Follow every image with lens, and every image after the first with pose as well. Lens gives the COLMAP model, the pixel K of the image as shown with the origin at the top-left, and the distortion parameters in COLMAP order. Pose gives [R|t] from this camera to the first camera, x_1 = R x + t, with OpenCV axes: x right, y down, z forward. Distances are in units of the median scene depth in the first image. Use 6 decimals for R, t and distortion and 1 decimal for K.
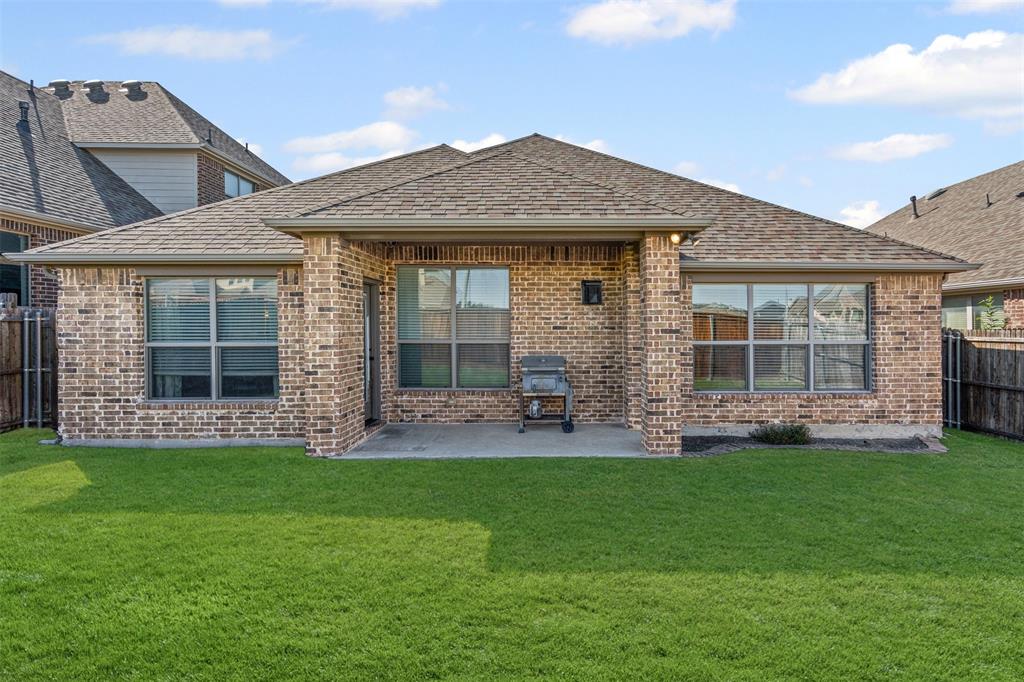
lens RADIAL K [[507.1, 0, 512.0], [0, 507.1, 321.5], [0, 0, 1]] dist [0.000068, 0.000135]
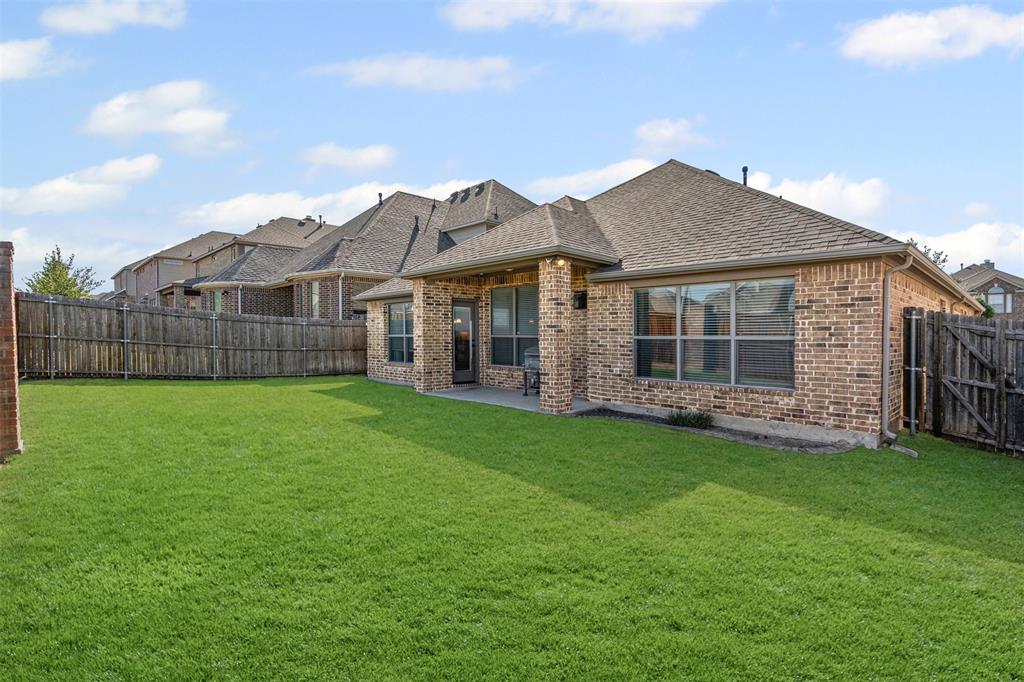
lens RADIAL K [[472.0, 0, 511.3], [0, 472.0, 342.7], [0, 0, 1]] dist [-0.001759, 0.000644]
pose [[0.694286, 0.015256, -0.719538, 0.989099], [0.001656, 0.999739, 0.022795, 0.028696], [0.719697, -0.017018, 0.694079, -0.002760]]
